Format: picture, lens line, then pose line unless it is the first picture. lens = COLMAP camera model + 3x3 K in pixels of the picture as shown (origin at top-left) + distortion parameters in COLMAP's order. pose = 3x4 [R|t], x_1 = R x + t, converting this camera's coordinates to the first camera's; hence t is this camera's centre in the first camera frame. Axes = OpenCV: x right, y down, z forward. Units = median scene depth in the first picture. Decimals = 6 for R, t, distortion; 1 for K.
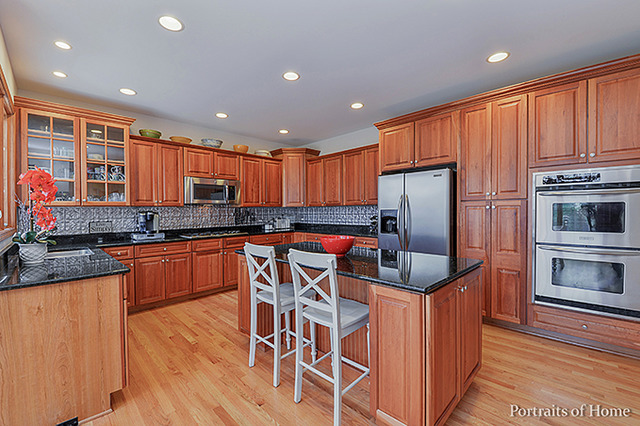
lens RADIAL K [[257.5, 0, 332.4], [0, 257.5, 211.4], [0, 0, 1]] dist [-0.000453, -0.000117]
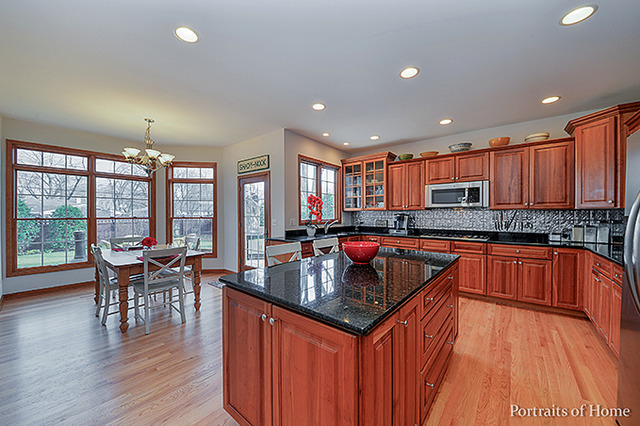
lens RADIAL K [[239.6, 0, 330.1], [0, 239.6, 215.6], [0, 0, 1]] dist [-0.001363, -0.009237]
pose [[0.081056, 0.017581, -0.996554, 0.496108], [-0.006719, 0.999831, 0.017093, -0.008331], [0.996687, 0.005311, 0.081160, 0.459367]]
